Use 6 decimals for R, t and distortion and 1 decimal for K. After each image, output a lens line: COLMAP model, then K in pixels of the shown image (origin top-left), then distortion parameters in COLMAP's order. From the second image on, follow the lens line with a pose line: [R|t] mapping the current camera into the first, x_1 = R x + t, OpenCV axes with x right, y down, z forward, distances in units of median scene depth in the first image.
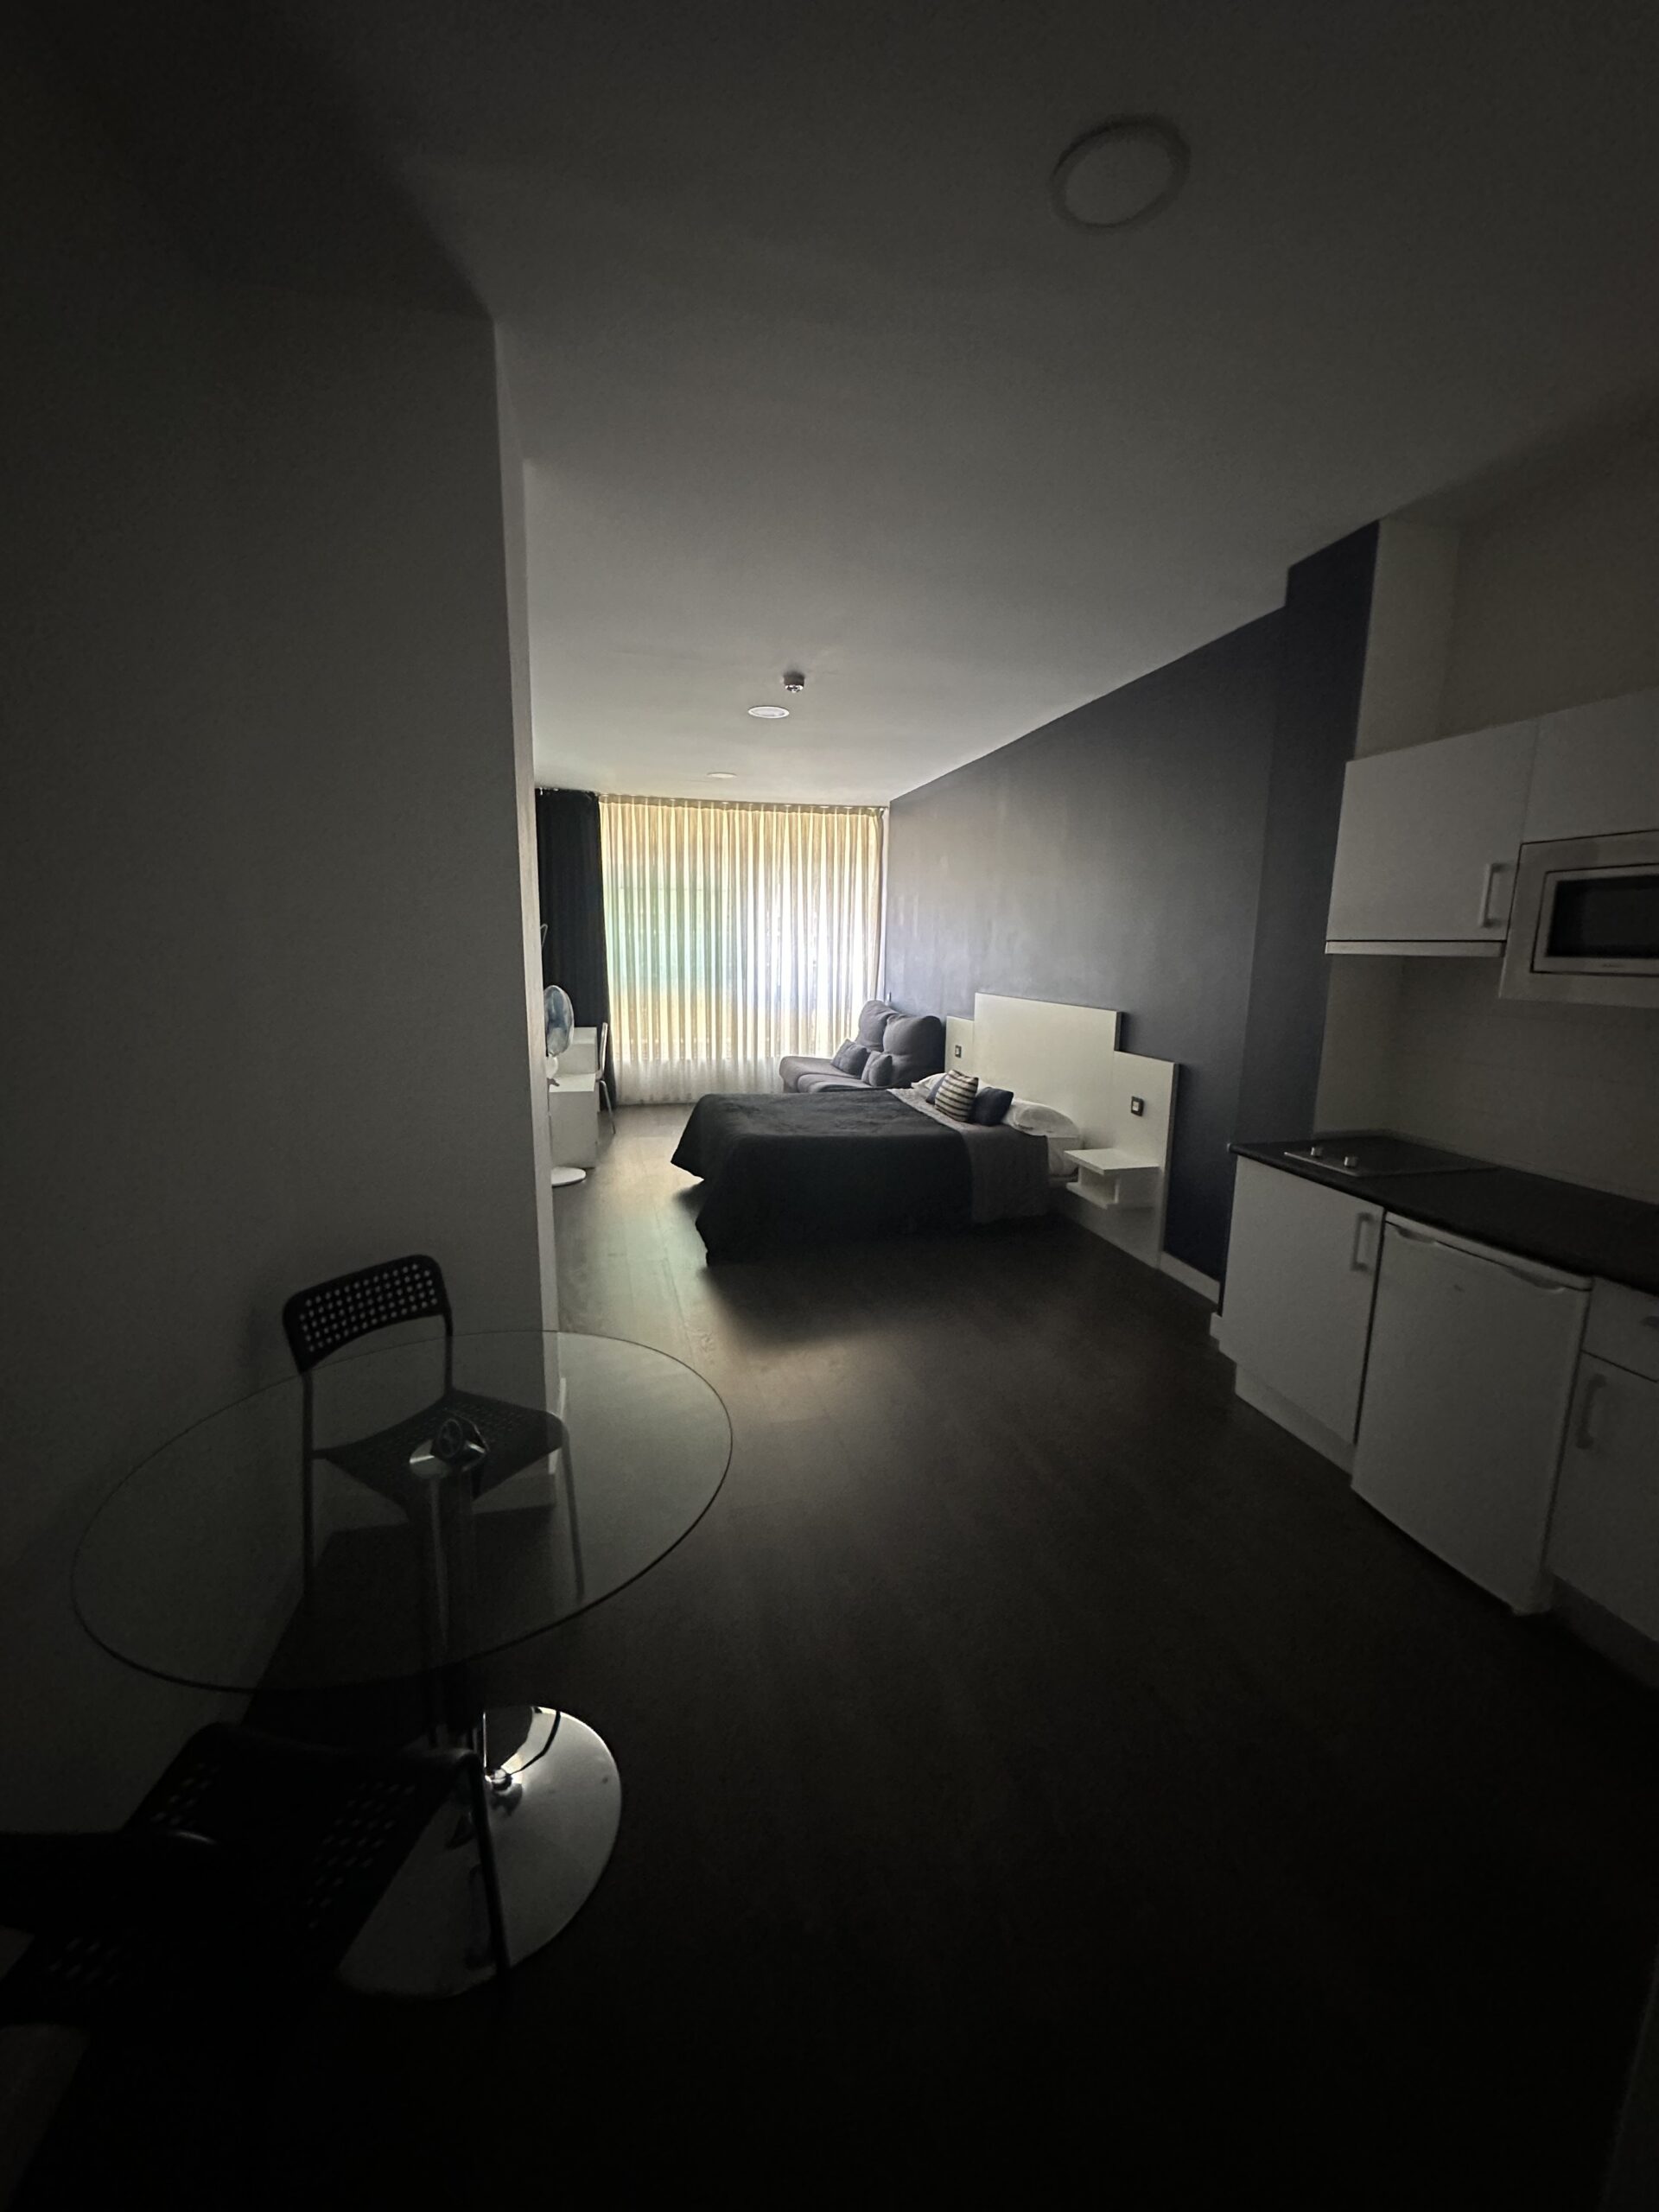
lens RADIAL K [[882.5, 0, 821.7], [0, 882.5, 1116.6], [0, 0, 1]] dist [0.001503, 0.000578]
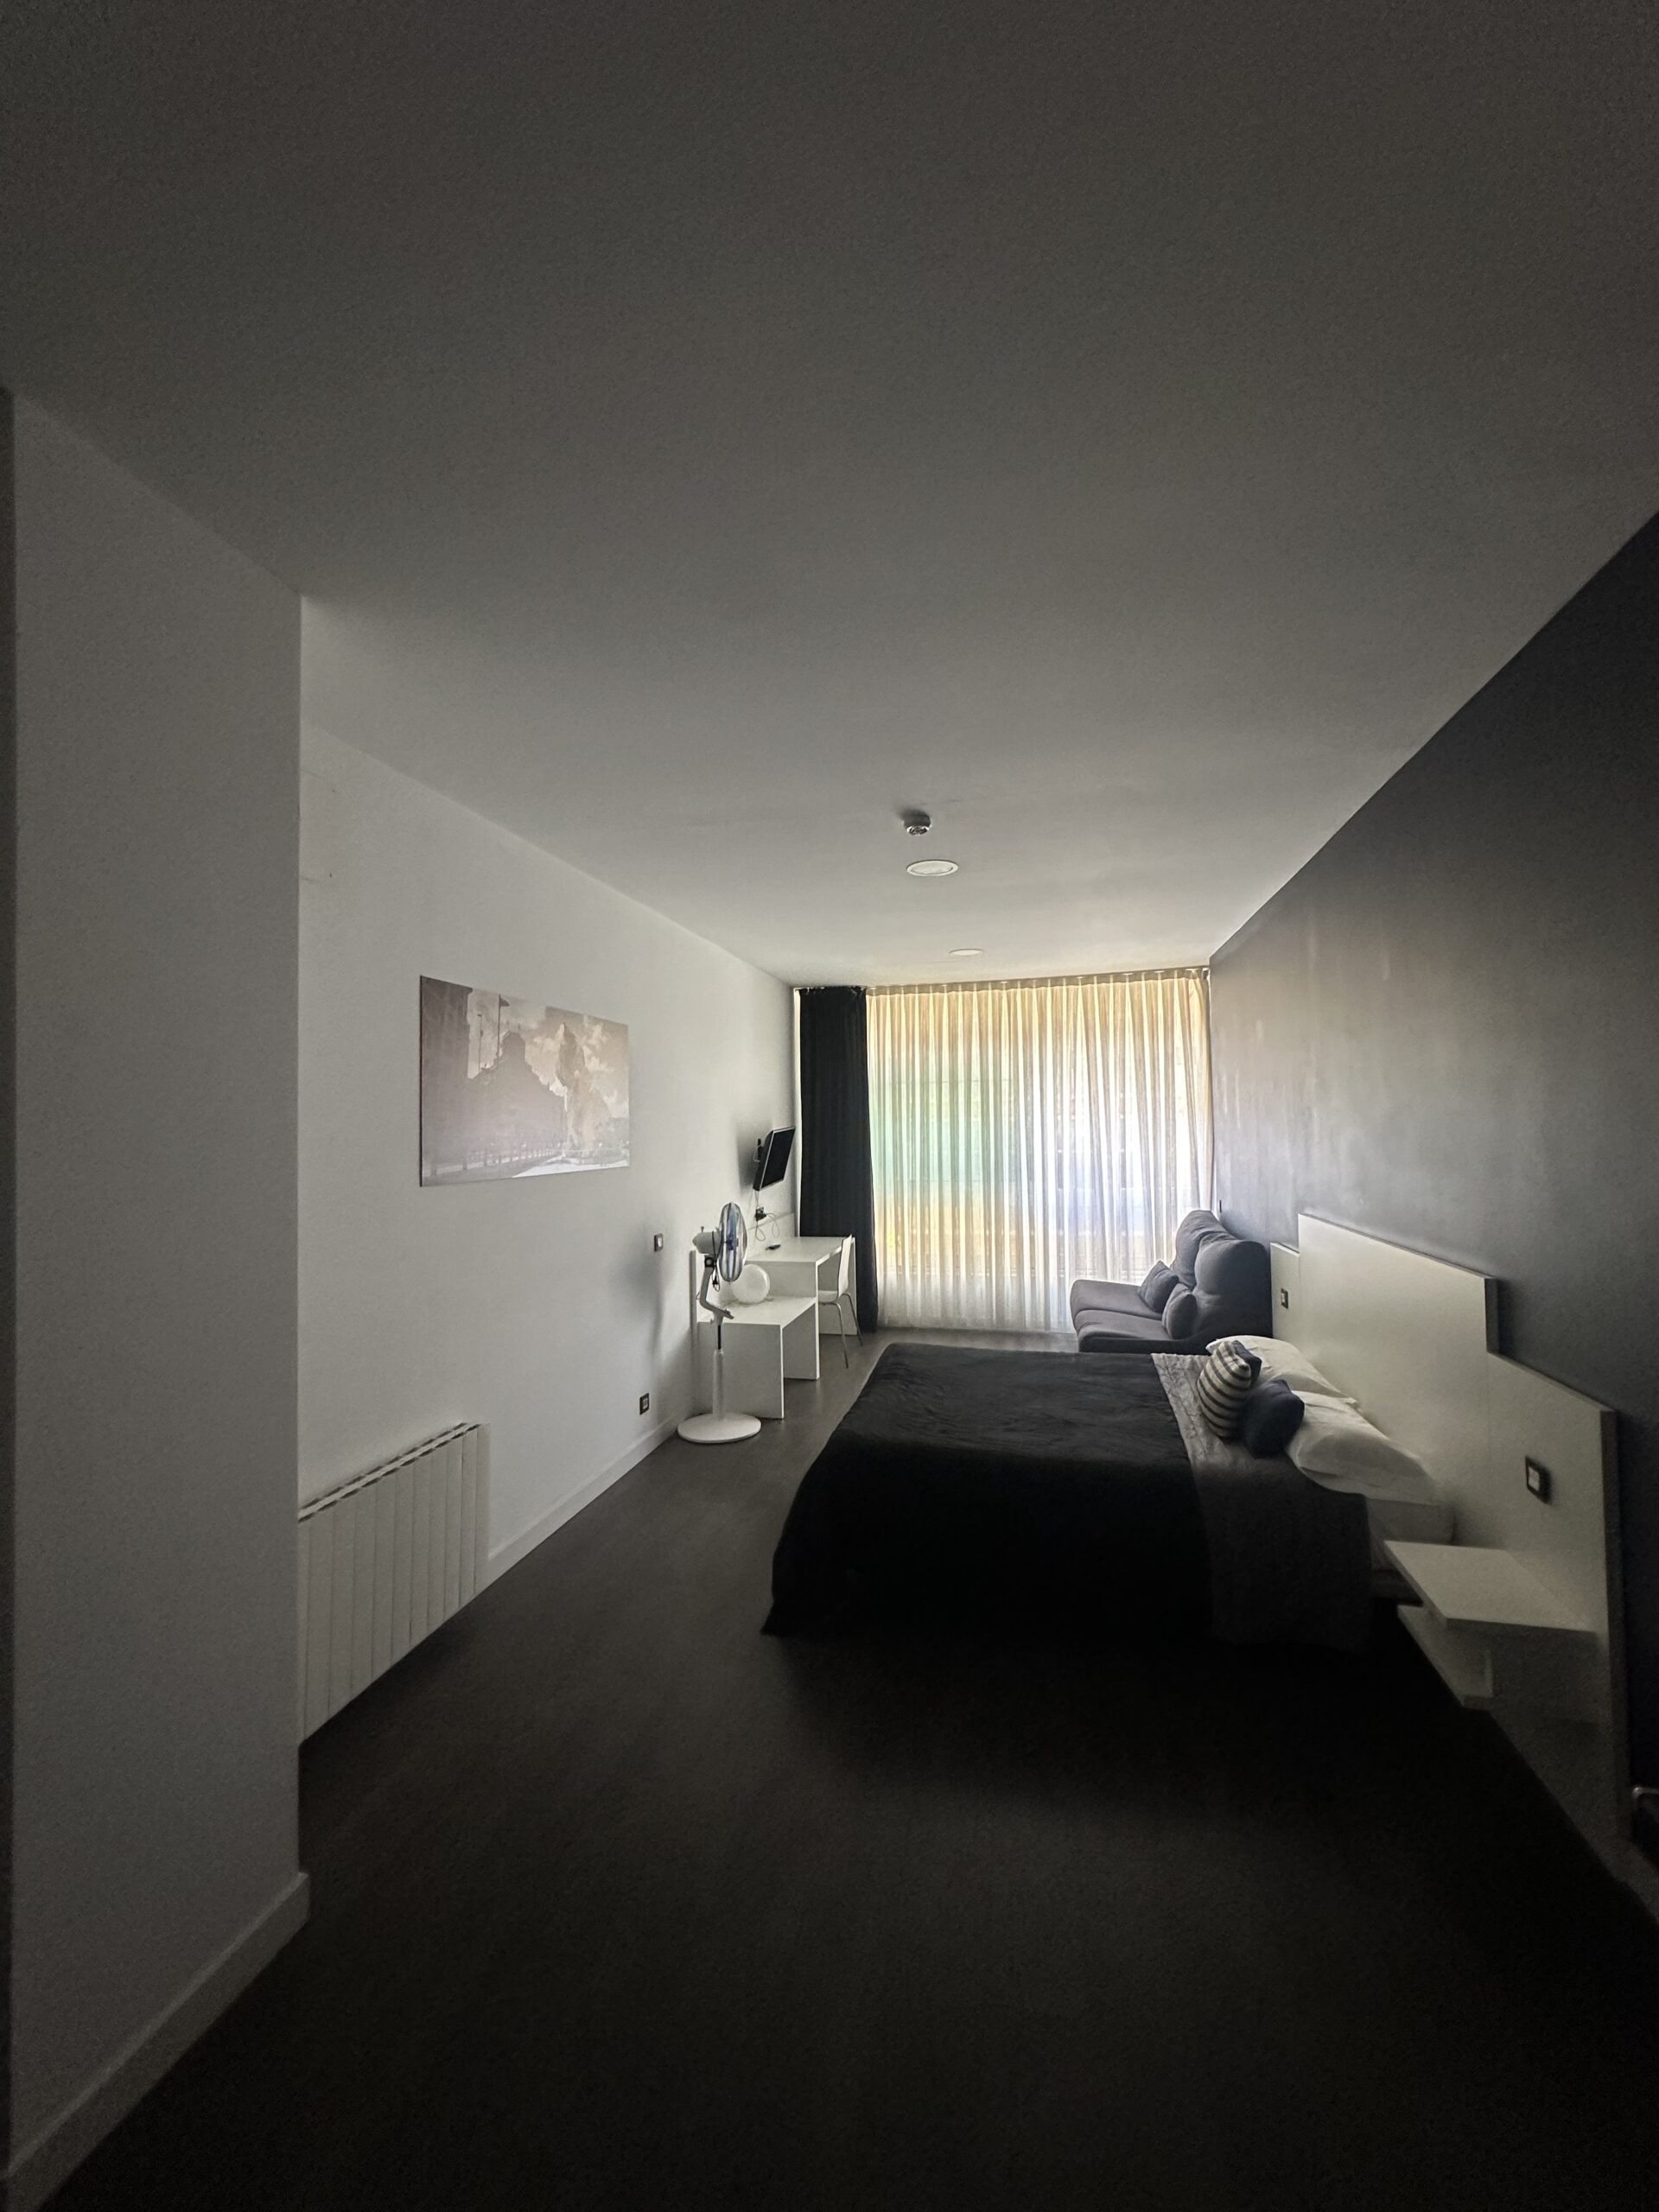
lens RADIAL K [[878.4, 0, 829.5], [0, 878.4, 1106.0], [0, 0, 1]] dist [0.001704, 0.000294]
pose [[0.884871, -0.039616, -0.464149, 0.139180], [-0.060754, 0.978053, -0.199302, -0.053295], [0.461858, 0.204555, 0.863044, 0.200304]]
